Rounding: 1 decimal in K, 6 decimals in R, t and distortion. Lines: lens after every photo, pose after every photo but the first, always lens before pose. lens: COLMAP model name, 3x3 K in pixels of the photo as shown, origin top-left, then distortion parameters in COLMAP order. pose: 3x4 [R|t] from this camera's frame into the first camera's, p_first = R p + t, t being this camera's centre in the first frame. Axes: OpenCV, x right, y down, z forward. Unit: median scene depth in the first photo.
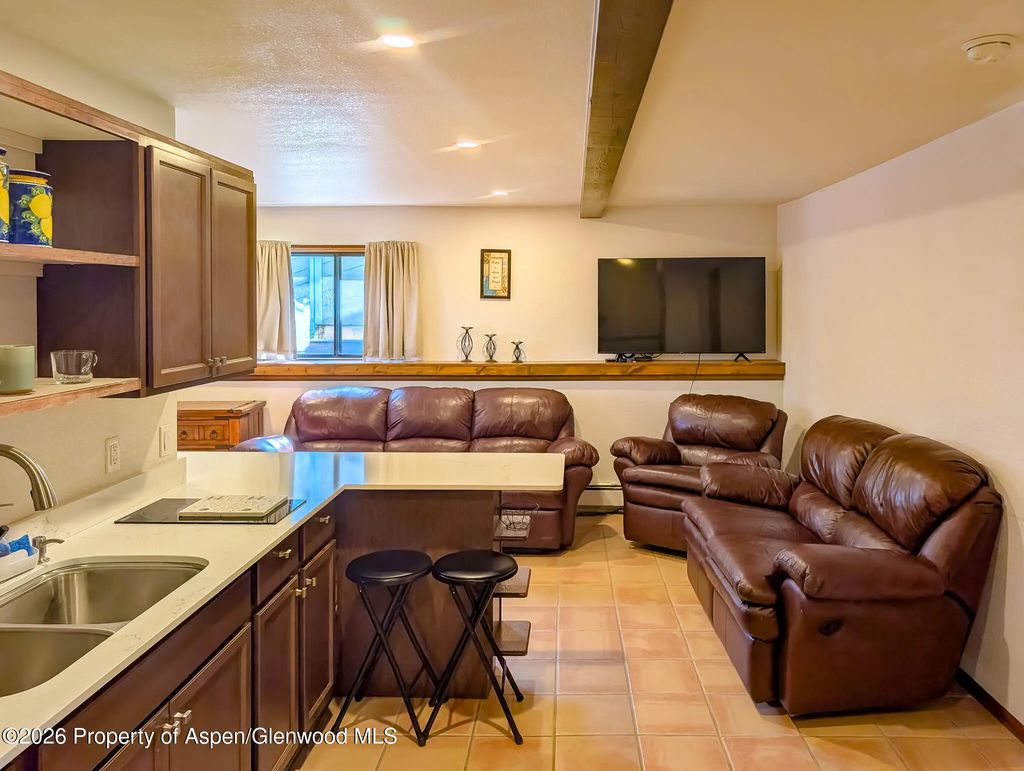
lens RADIAL K [[759.5, 0, 570.4], [0, 759.5, 313.4], [0, 0, 1]] dist [0.024283, -0.026480]
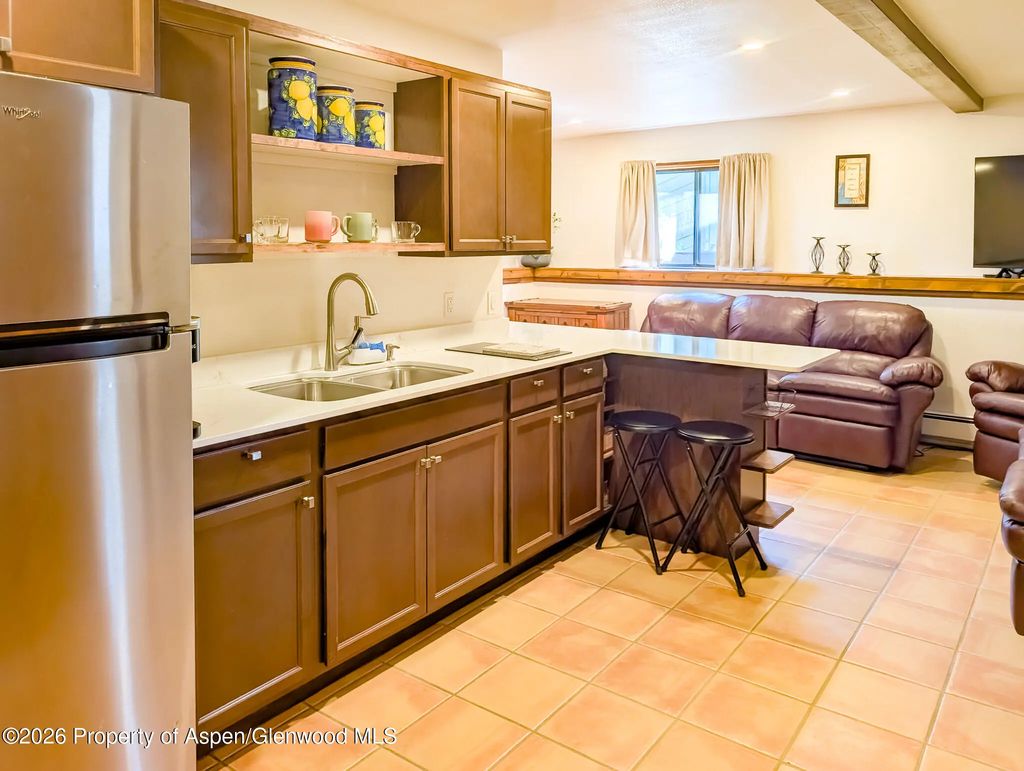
lens RADIAL K [[800.2, 0, 522.7], [0, 800.2, 270.0], [0, 0, 1]] dist [0.020437, -0.028507]
pose [[0.798168, 0.020472, -0.602087, 0.298455], [-0.008537, 0.999706, 0.022674, 0.065792], [0.602375, -0.012958, 0.798108, -0.071907]]
